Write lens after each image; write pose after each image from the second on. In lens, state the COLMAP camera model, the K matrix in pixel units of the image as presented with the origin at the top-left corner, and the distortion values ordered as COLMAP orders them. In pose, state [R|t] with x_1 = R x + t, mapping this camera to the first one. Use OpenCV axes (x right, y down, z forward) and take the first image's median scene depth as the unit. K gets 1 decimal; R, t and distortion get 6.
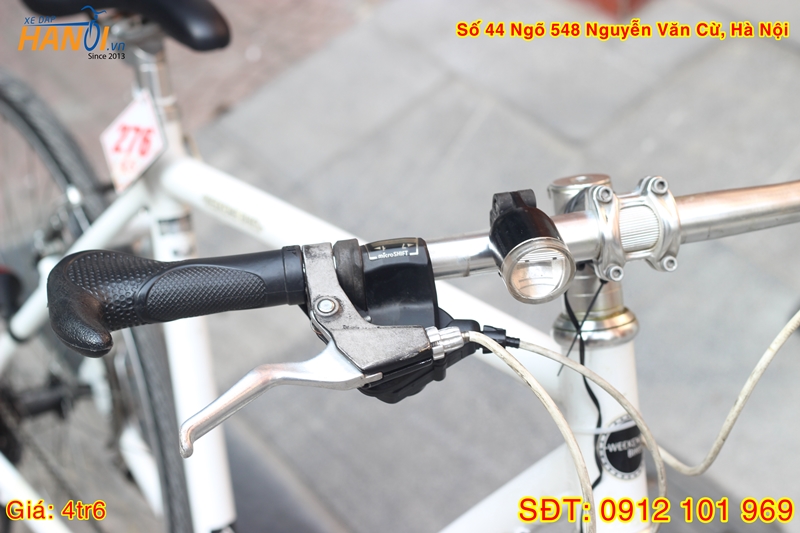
lens RADIAL K [[1864.8, 0, 400.0], [0, 1864.8, 266.5], [0, 0, 1]] dist [-0.032847, 0.115524]
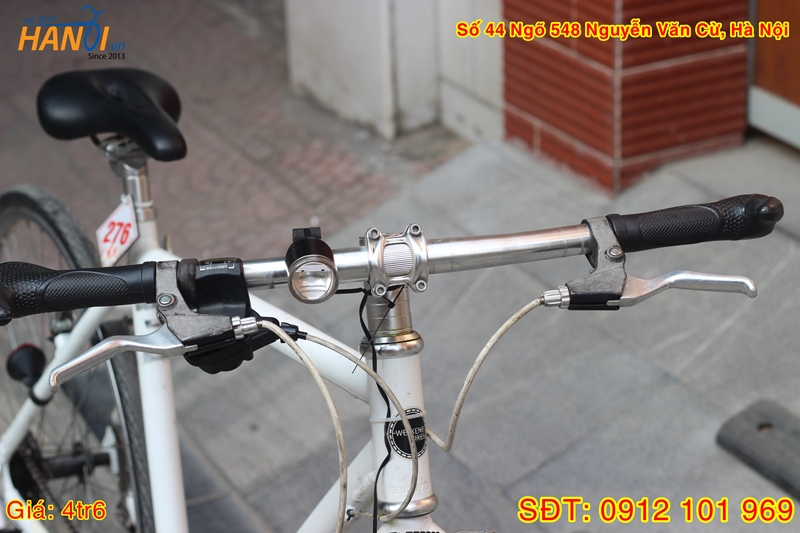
lens RADIAL K [[1864.8, 0, 400.0], [0, 1864.8, 266.5], [0, 0, 1]] dist [-0.032847, 0.115524]
pose [[0.994653, 0.030134, -0.098781, 0.270412], [-0.042106, 0.991705, -0.121441, 0.156364], [0.094302, 0.124951, 0.987671, -0.382917]]
